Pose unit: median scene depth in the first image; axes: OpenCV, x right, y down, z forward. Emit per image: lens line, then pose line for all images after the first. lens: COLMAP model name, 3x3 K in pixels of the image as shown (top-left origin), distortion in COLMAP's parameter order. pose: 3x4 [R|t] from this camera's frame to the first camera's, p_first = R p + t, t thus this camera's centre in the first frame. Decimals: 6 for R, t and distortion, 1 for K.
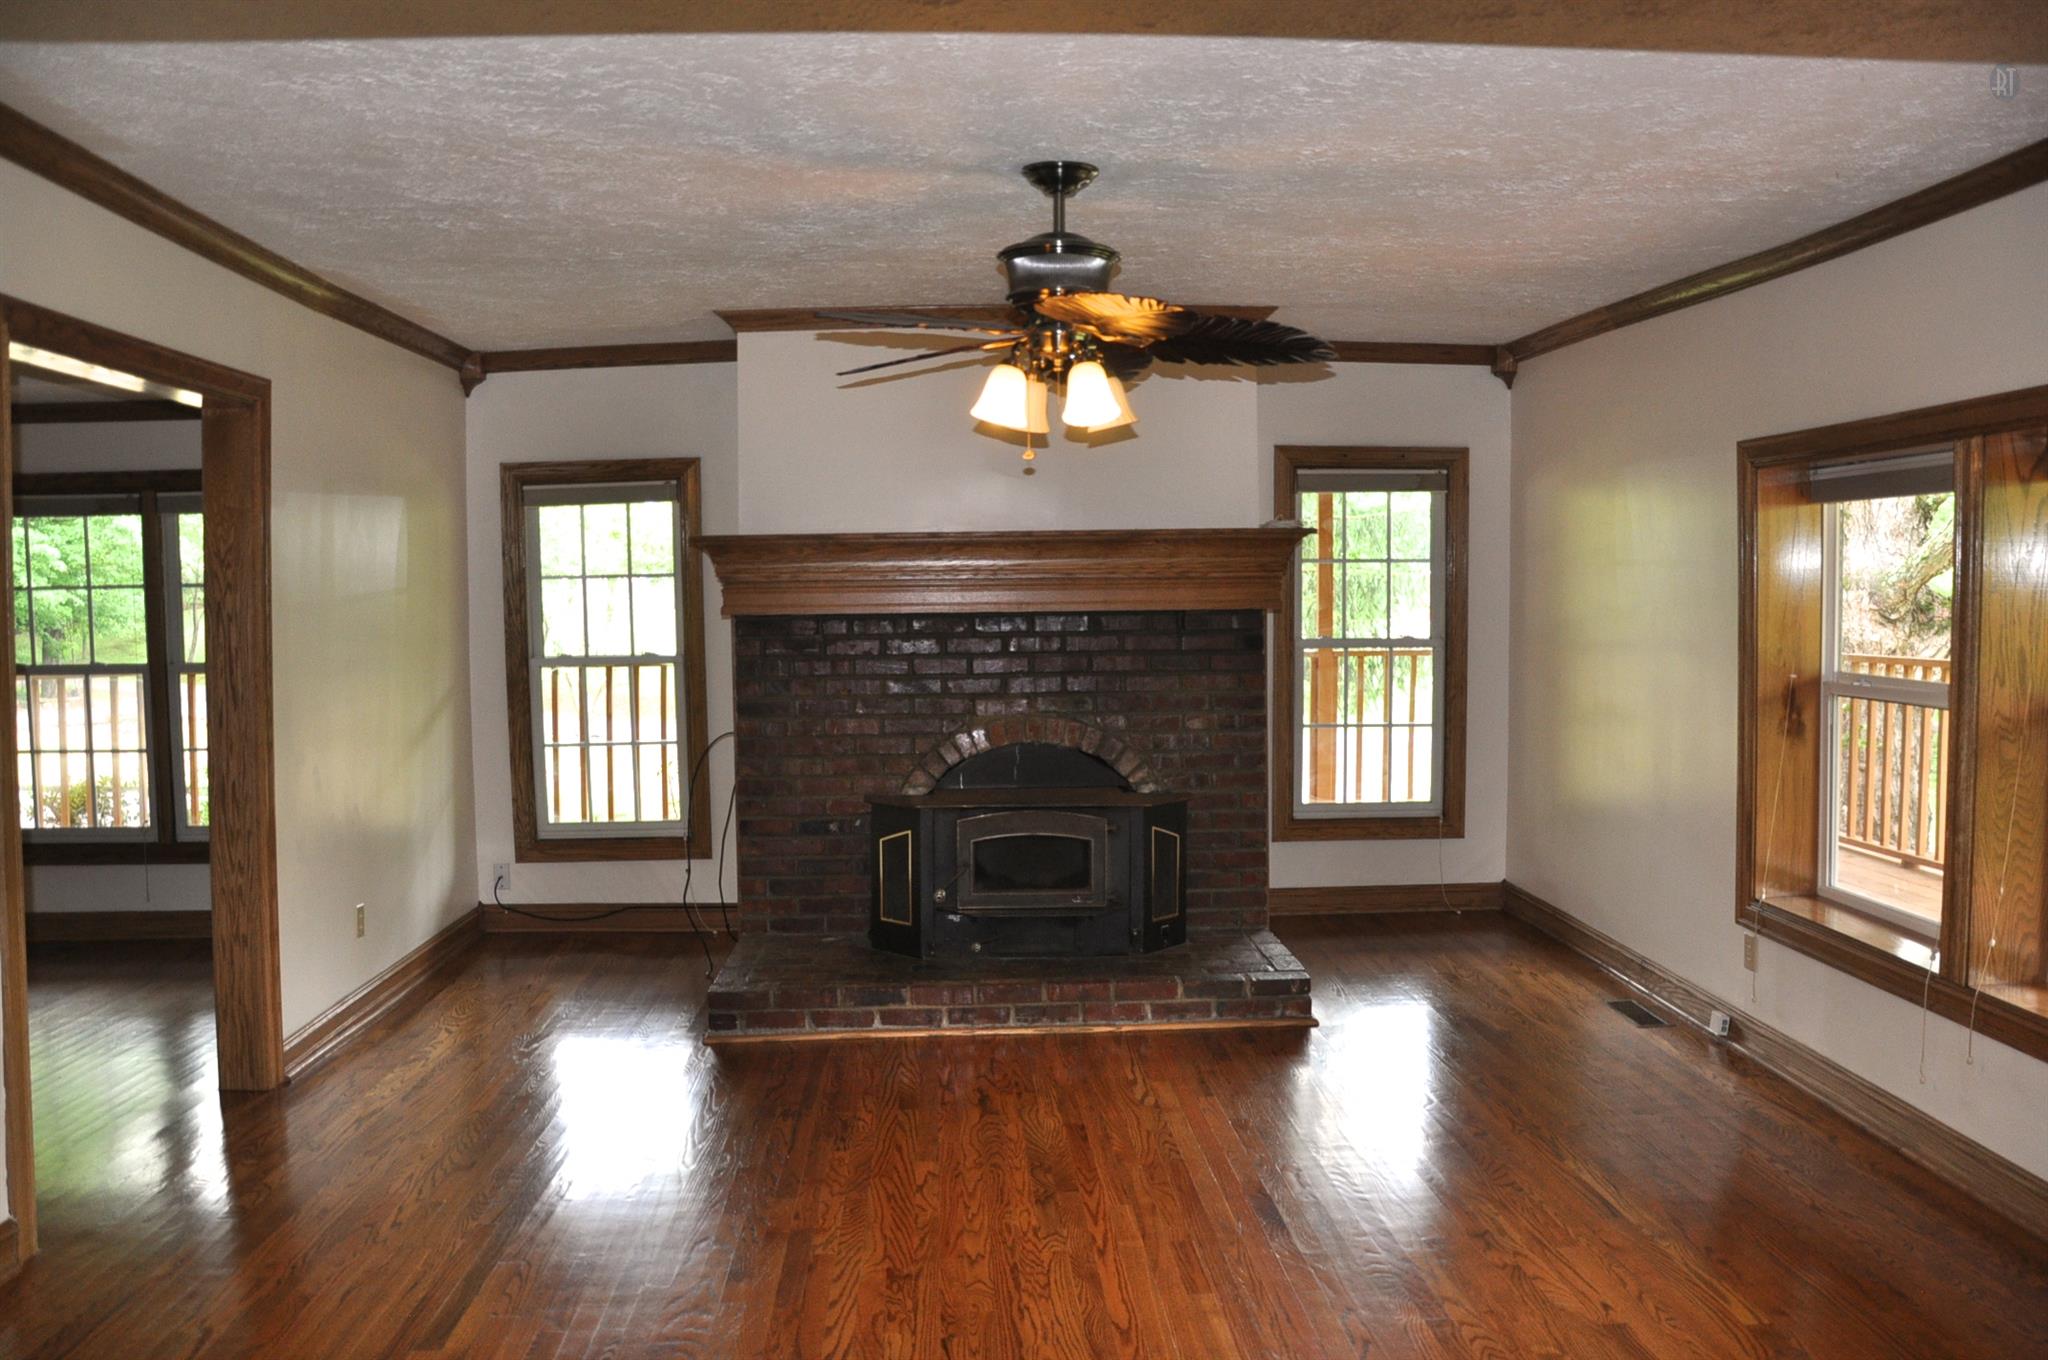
lens RADIAL K [[1606.5, 0, 1026.4], [0, 1606.5, 715.1], [0, 0, 1]] dist [-0.166288, 0.121636]
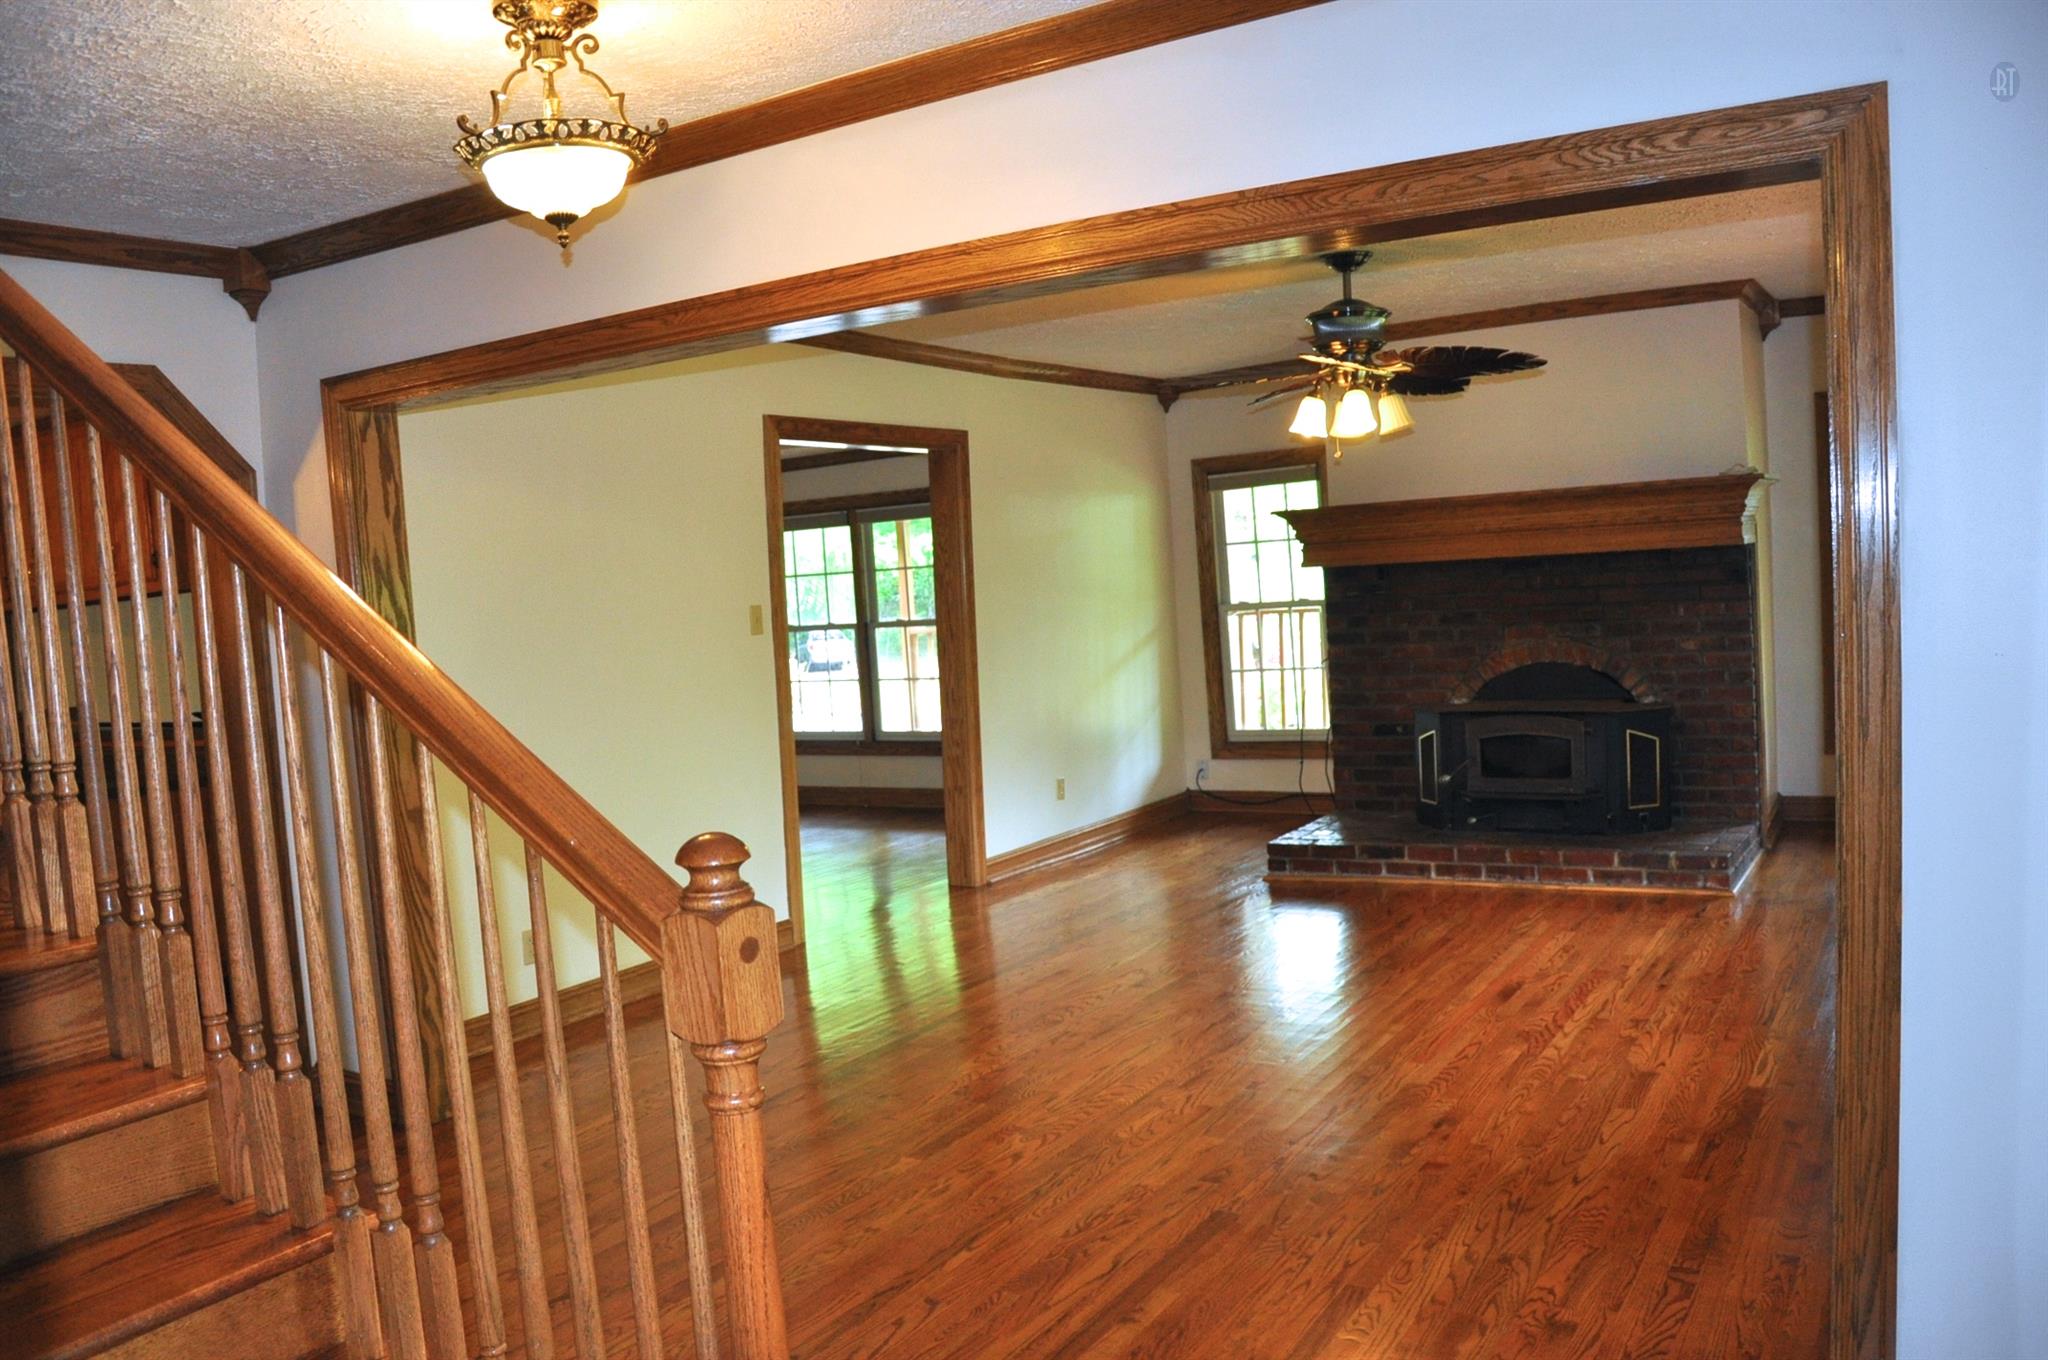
lens RADIAL K [[1606.5, 0, 1026.4], [0, 1606.5, 715.1], [0, 0, 1]] dist [-0.166288, 0.121636]
pose [[0.816376, 0.006317, -0.577486, 0.375008], [0.011710, 0.999554, 0.027489, 0.019772], [0.577402, -0.029204, 0.815937, -0.218161]]
